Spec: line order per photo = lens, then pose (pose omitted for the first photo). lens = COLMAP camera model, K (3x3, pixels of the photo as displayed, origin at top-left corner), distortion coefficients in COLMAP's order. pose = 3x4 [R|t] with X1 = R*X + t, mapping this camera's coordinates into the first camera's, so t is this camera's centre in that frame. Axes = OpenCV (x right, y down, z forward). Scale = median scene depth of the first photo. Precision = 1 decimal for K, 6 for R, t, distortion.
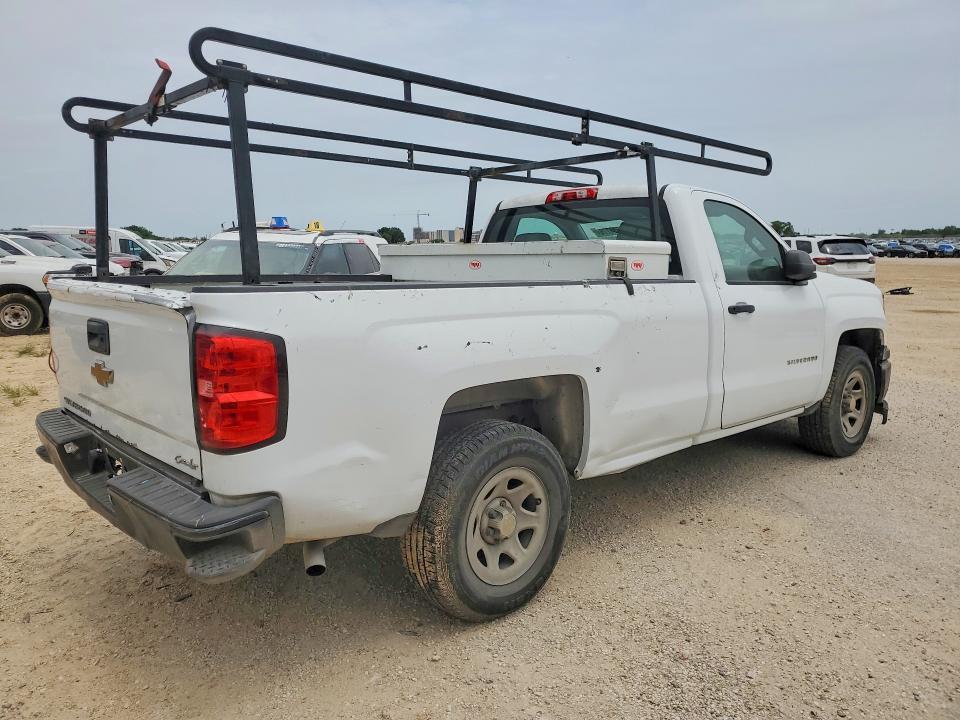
lens RADIAL K [[724.5, 0, 478.5], [0, 724.5, 373.9], [0, 0, 1]] dist [0.017730, -0.002220]
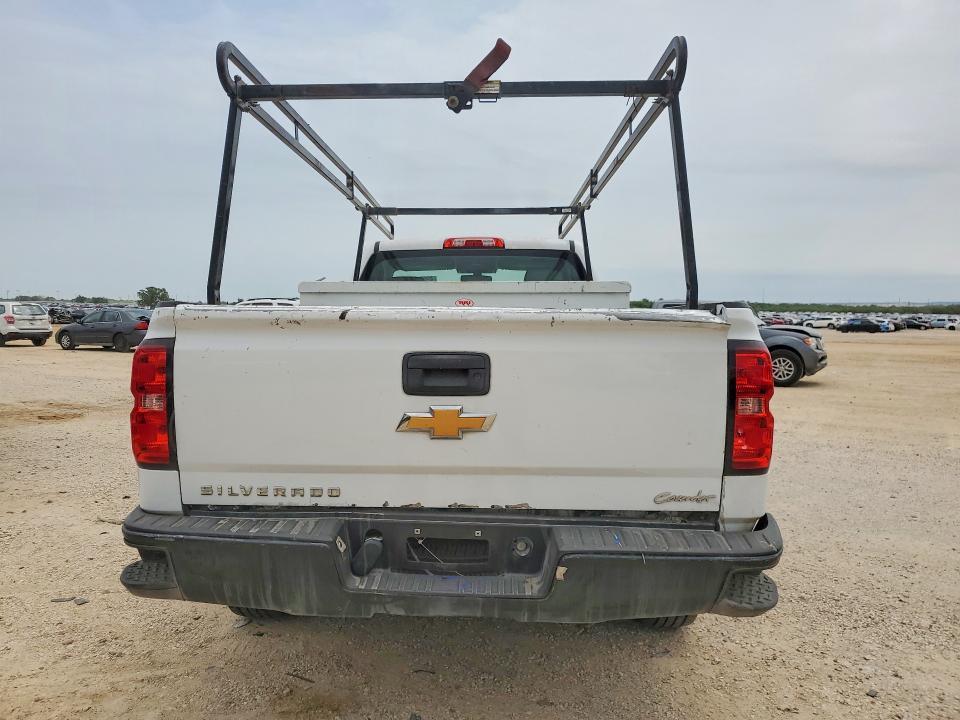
lens RADIAL K [[724.5, 0, 478.5], [0, 724.5, 373.9], [0, 0, 1]] dist [0.017730, -0.002220]
pose [[0.691954, -0.040010, 0.720832, -0.713948], [0.103815, 0.993600, -0.044506, -0.009773], [-0.714439, 0.105629, 0.691679, 0.318353]]
